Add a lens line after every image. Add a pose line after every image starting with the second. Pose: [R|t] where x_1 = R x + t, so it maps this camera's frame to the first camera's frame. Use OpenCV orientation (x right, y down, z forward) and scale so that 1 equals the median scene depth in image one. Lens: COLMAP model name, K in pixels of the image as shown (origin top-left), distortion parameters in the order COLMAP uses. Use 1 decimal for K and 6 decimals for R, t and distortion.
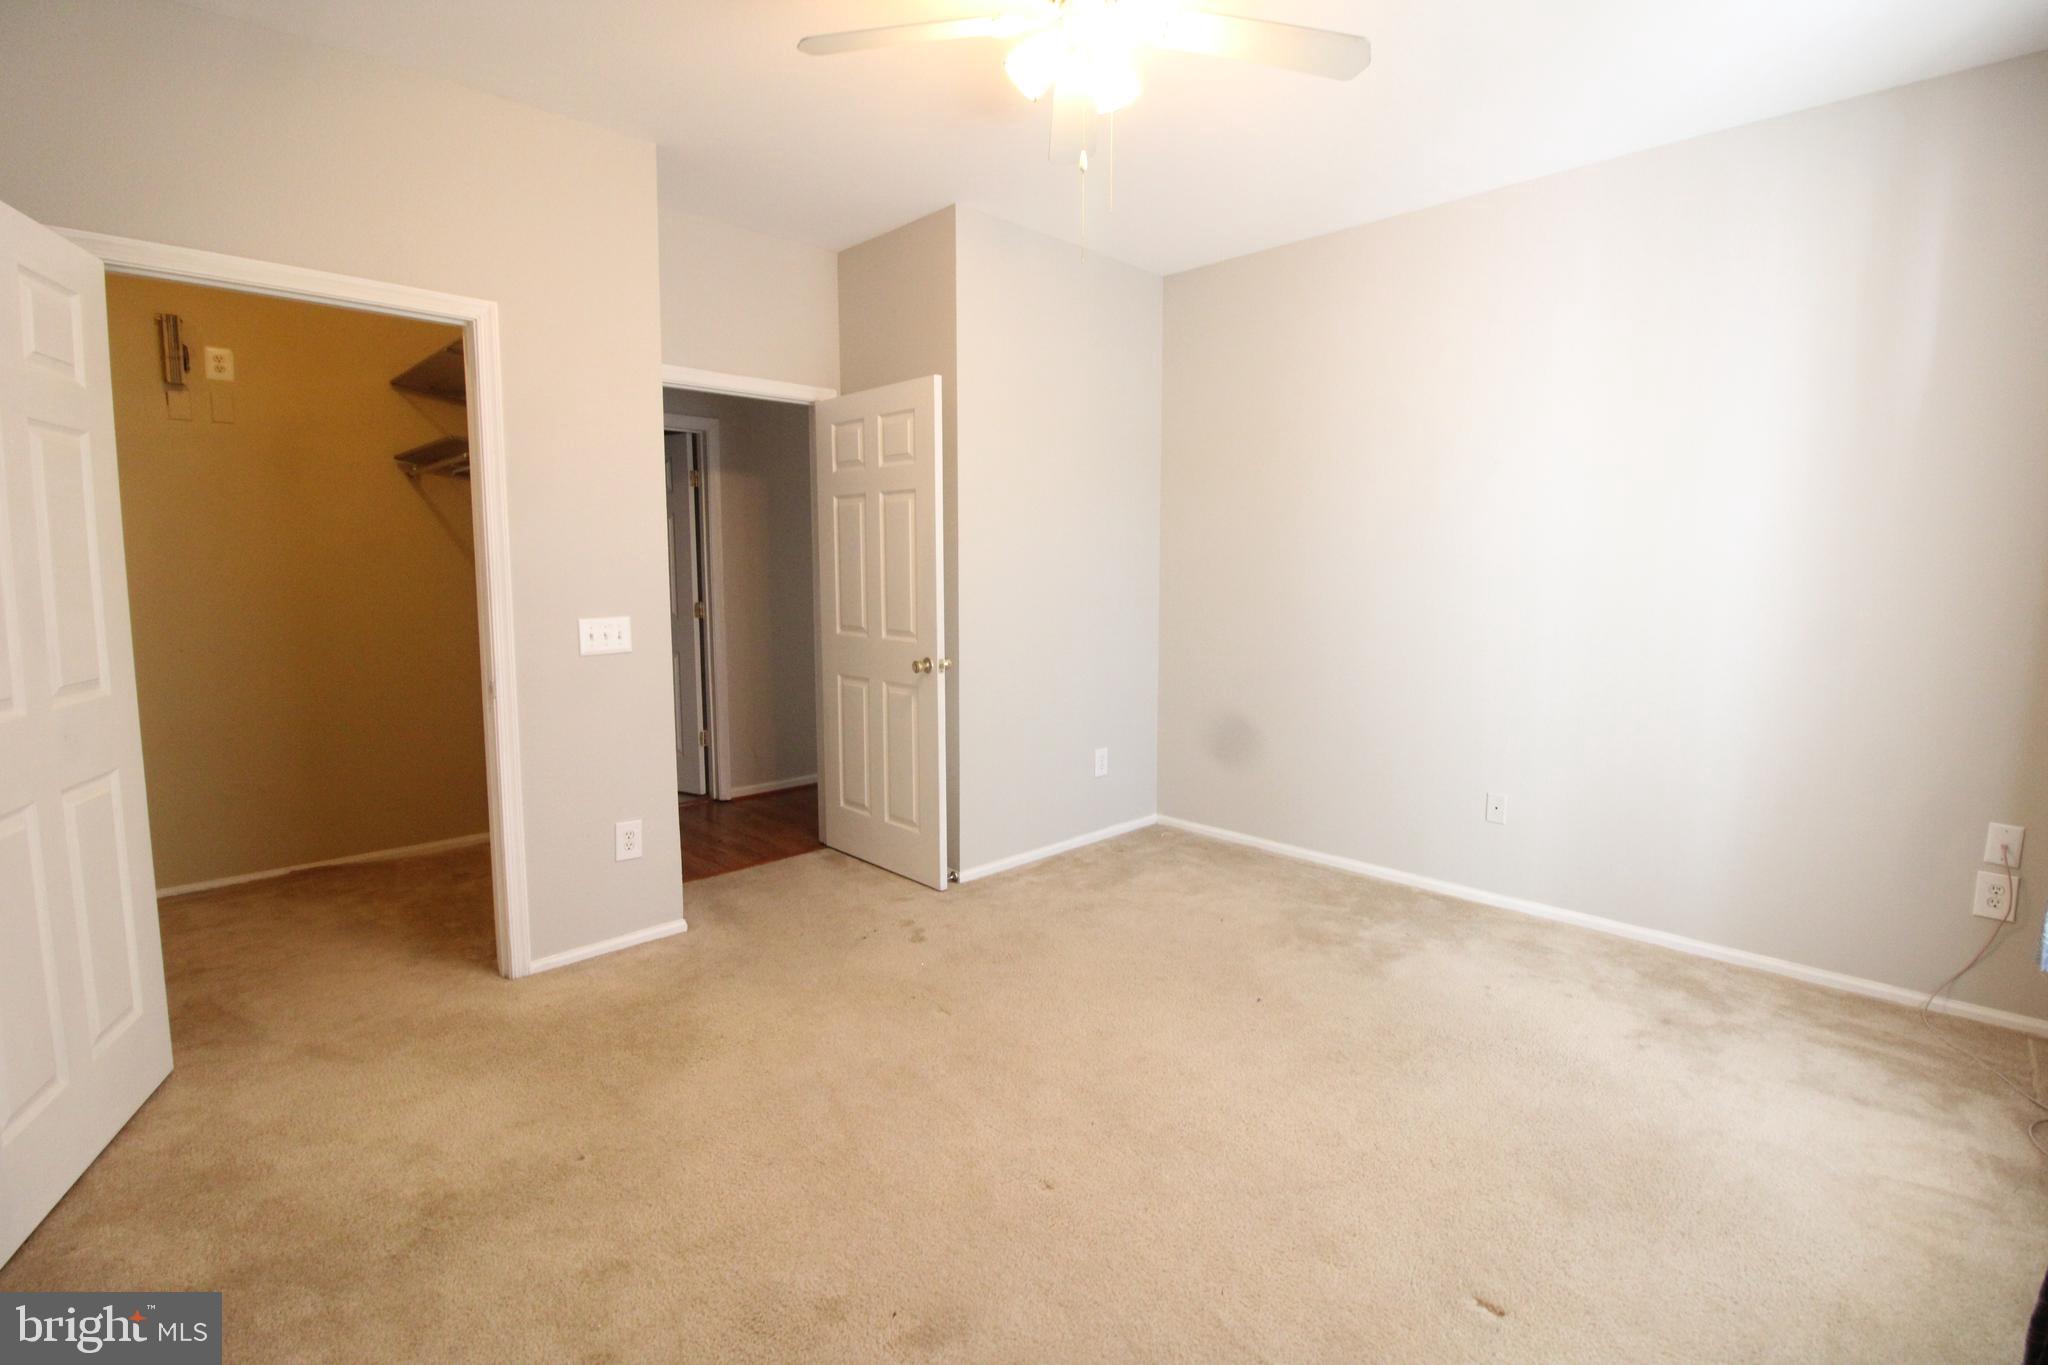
lens RADIAL K [[946.2, 0, 1032.0], [0, 946.2, 657.3], [0, 0, 1]] dist [-0.000550, -0.012403]
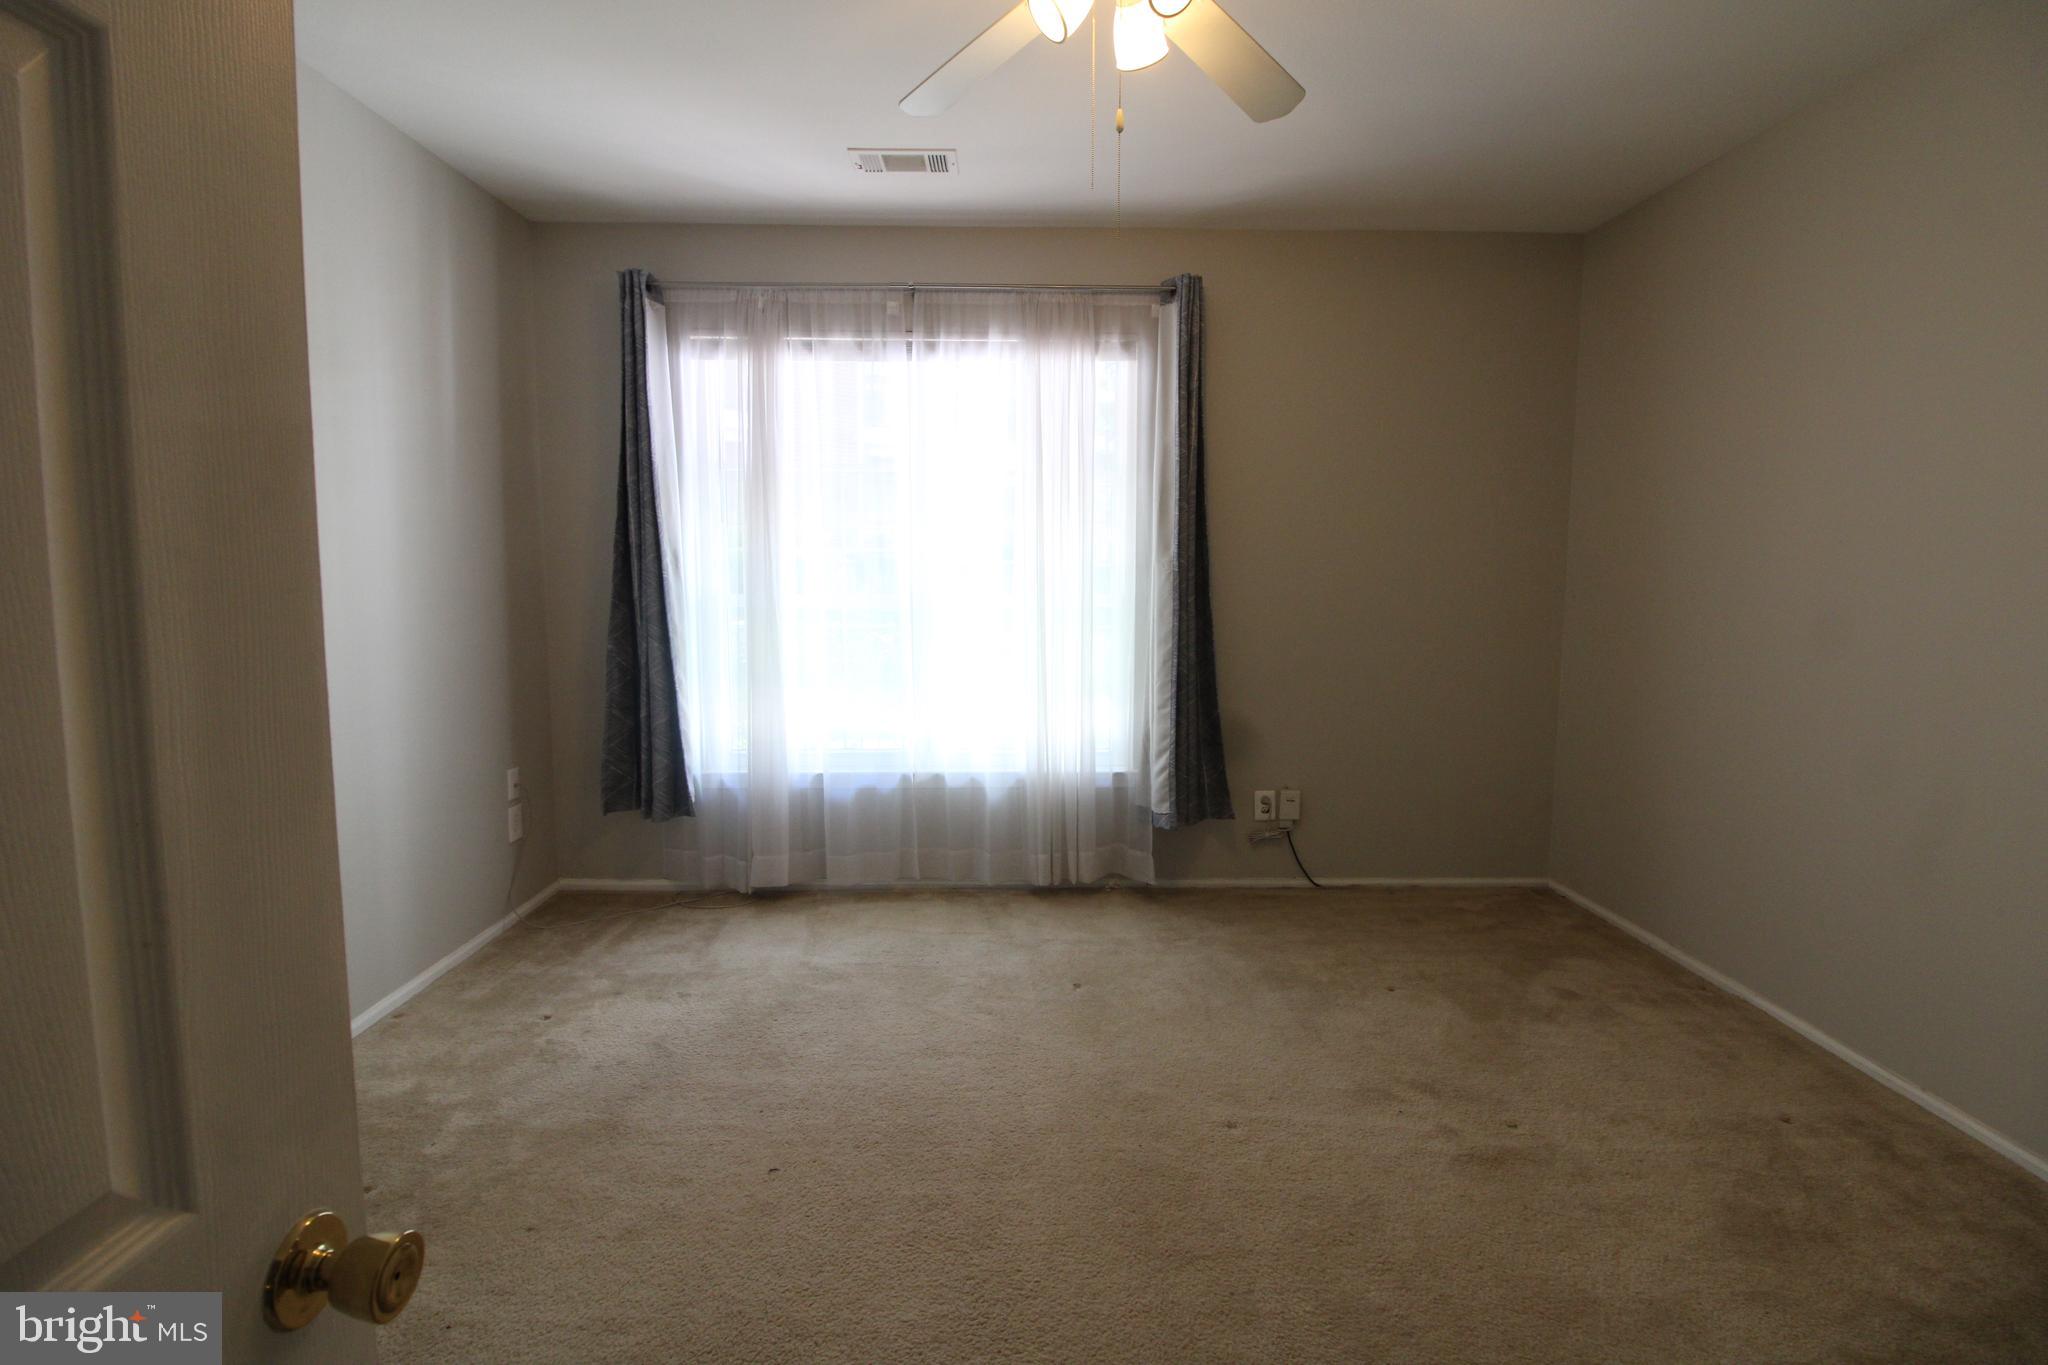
lens RADIAL K [[946.2, 0, 1032.0], [0, 946.2, 657.3], [0, 0, 1]] dist [-0.000550, -0.012403]
pose [[-0.723563, -0.066786, 0.687019, -0.423614], [0.061174, 0.985187, 0.160199, -0.151934], [-0.687542, 0.157942, -0.708760, 1.425456]]
